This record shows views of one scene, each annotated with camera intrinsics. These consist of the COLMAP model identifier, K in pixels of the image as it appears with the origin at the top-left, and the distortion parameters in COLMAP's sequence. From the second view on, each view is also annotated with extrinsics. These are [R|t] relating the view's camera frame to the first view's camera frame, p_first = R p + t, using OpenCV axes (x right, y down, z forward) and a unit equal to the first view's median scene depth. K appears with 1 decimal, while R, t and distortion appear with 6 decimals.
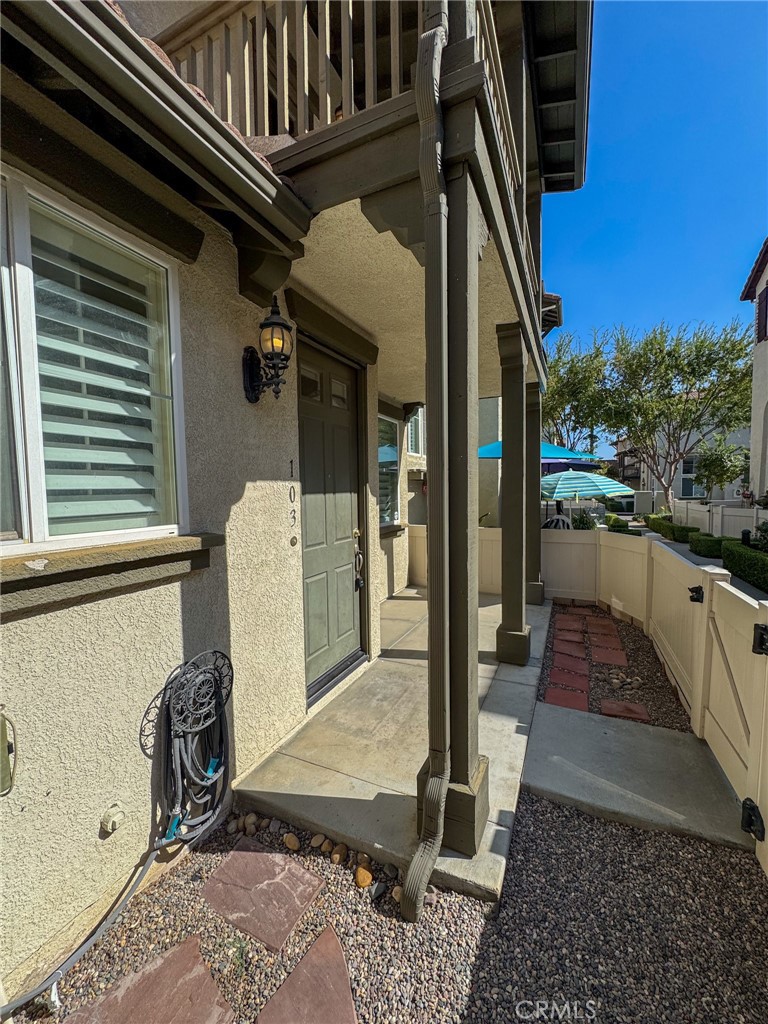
lens RADIAL K [[408.8, 0, 384.8], [0, 408.8, 510.5], [0, 0, 1]] dist [-0.003115, 0.000221]
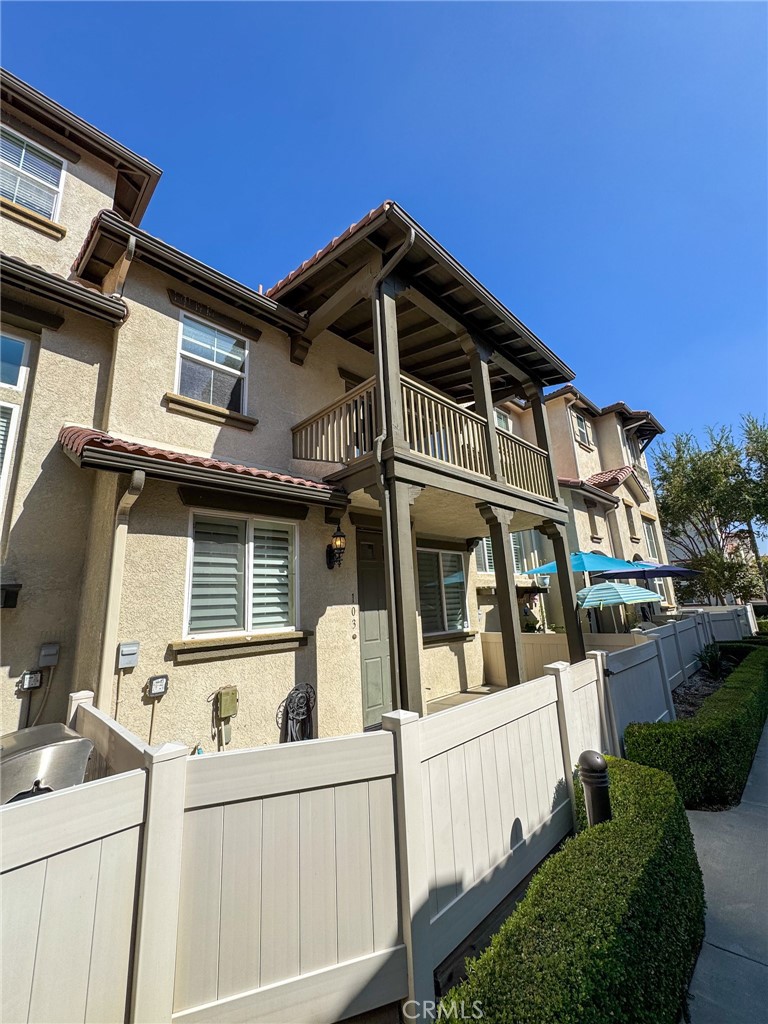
lens RADIAL K [[408.8, 0, 384.8], [0, 408.8, 510.5], [0, 0, 1]] dist [-0.003115, 0.000221]
pose [[0.933944, -0.114997, -0.338414, 0.867514], [0.019335, 0.961696, -0.273436, 0.045539], [0.356896, 0.248831, 0.900394, -1.134401]]
